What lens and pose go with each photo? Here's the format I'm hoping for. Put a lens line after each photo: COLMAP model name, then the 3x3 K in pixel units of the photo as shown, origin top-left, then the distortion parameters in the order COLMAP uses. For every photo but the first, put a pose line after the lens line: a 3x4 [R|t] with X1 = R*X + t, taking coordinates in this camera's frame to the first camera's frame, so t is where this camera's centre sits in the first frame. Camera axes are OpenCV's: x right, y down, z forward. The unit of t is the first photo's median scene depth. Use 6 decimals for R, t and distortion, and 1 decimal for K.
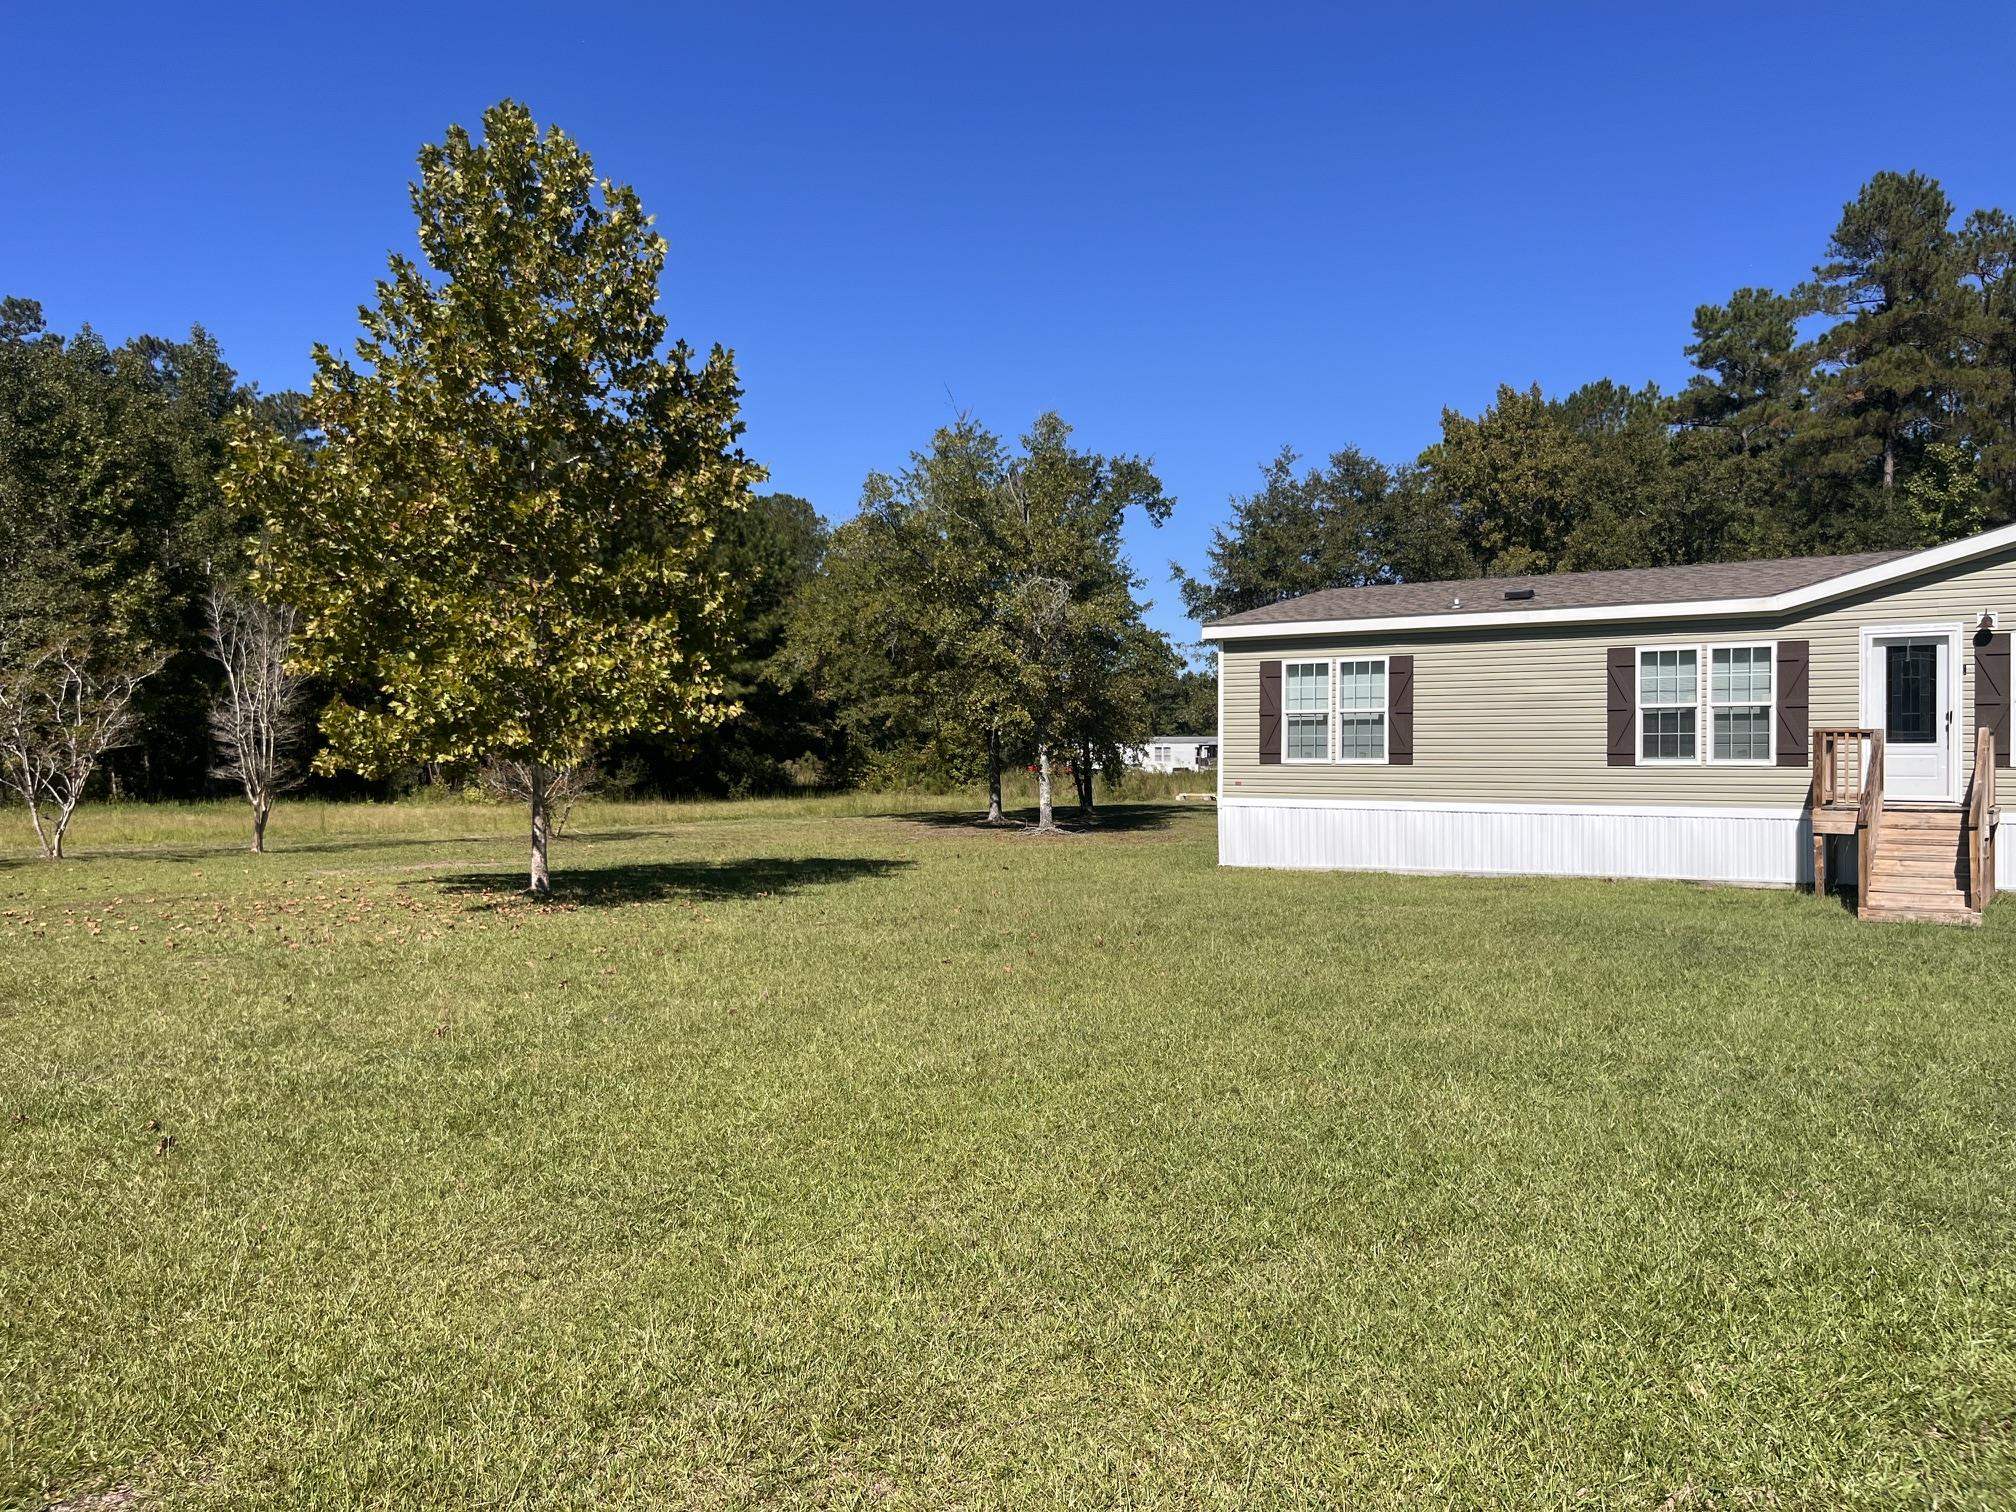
lens RADIAL K [[1529.4, 0, 1020.5], [0, 1529.4, 755.8], [0, 0, 1]] dist [0.057372, -0.064922]
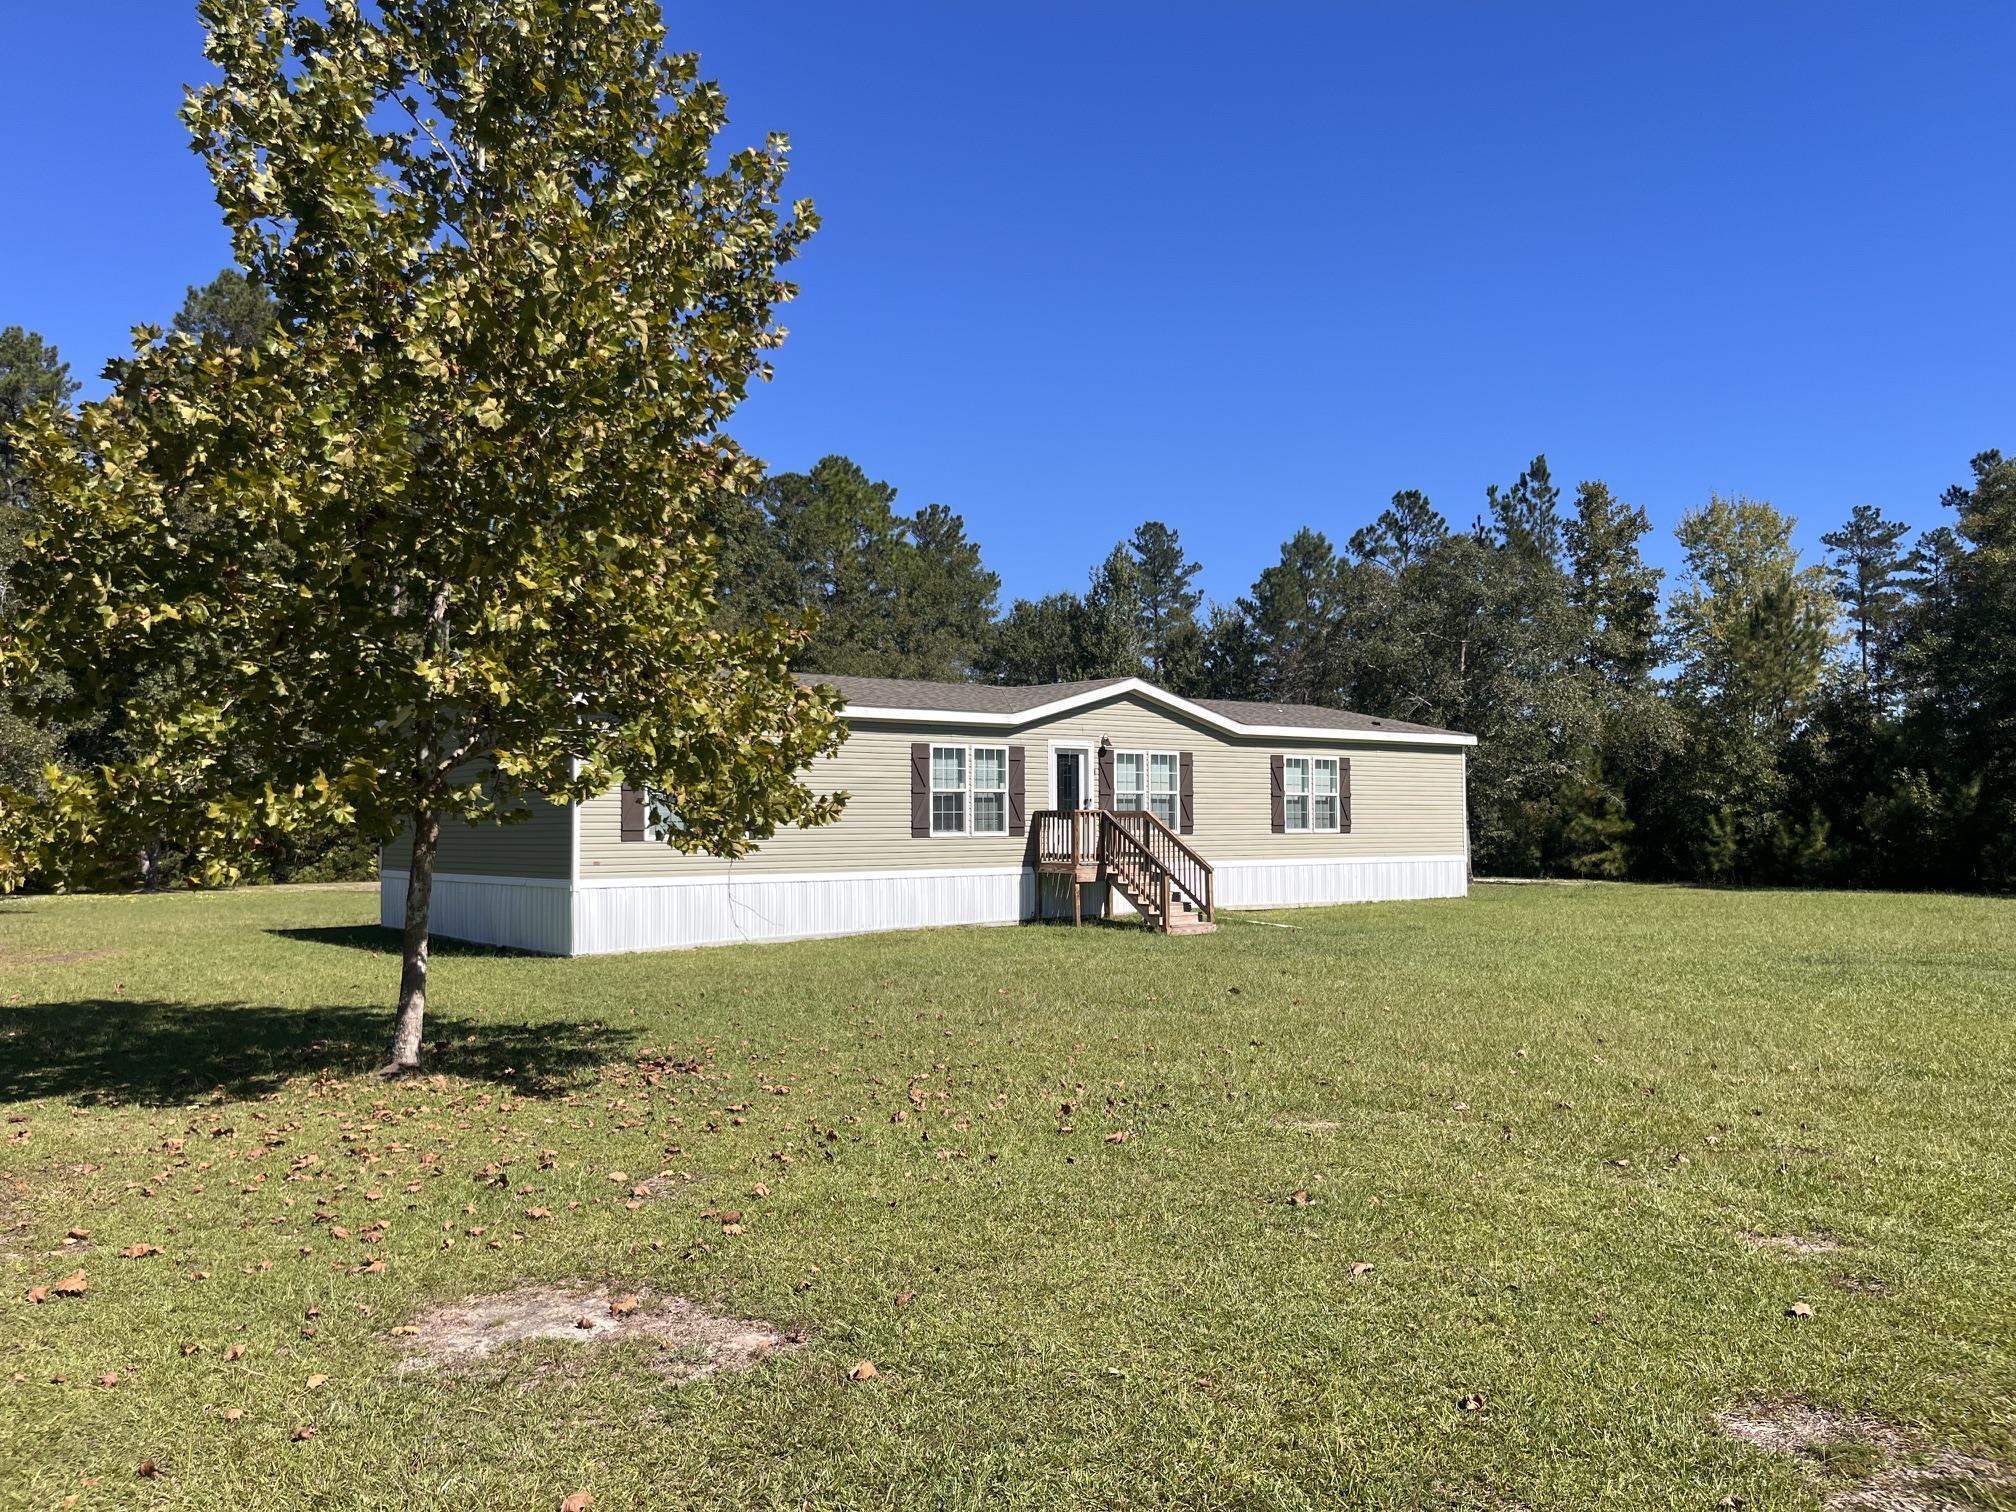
lens RADIAL K [[1529.4, 0, 1024.0], [0, 1529.4, 745.8], [0, 0, 1]] dist [0.057372, -0.064922]
pose [[0.301776, 0.045794, 0.952278, -0.674483], [0.006527, 0.998723, -0.050096, -0.004710], [-0.953357, 0.021333, 0.301092, 0.479589]]
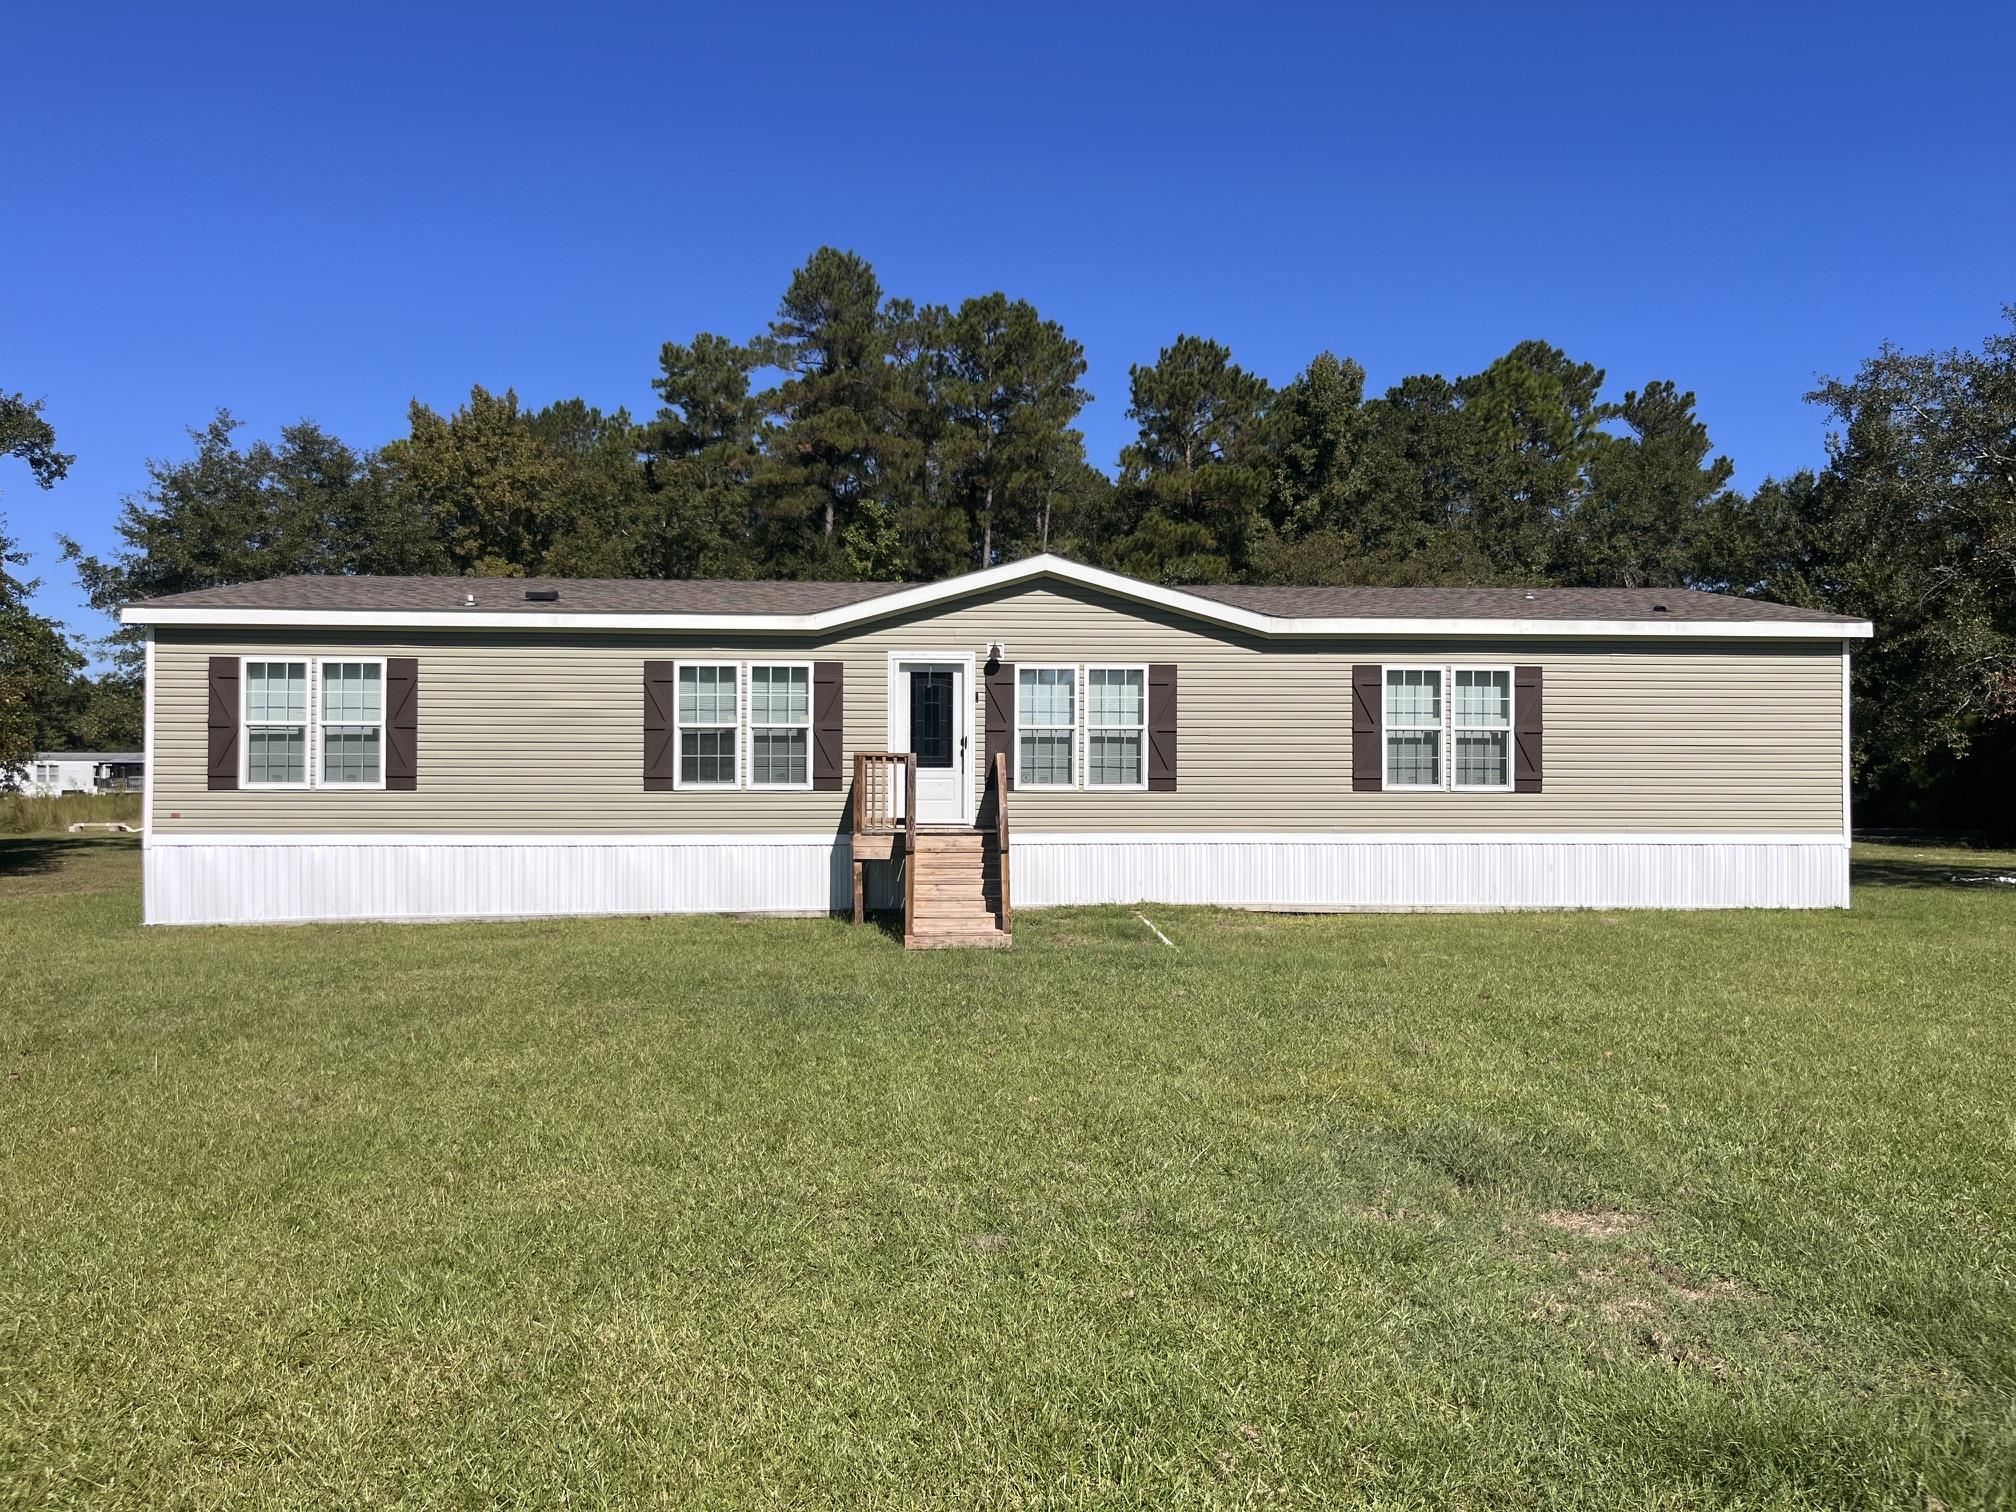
lens RADIAL K [[1529.4, 0, 1016.5], [0, 1529.4, 759.0], [0, 0, 1]] dist [0.057372, -0.064922]
pose [[0.793962, 0.008329, 0.607910, 0.006424], [-0.001629, 0.999932, -0.011572, -0.001872], [-0.607965, 0.008197, 0.793921, 0.134101]]
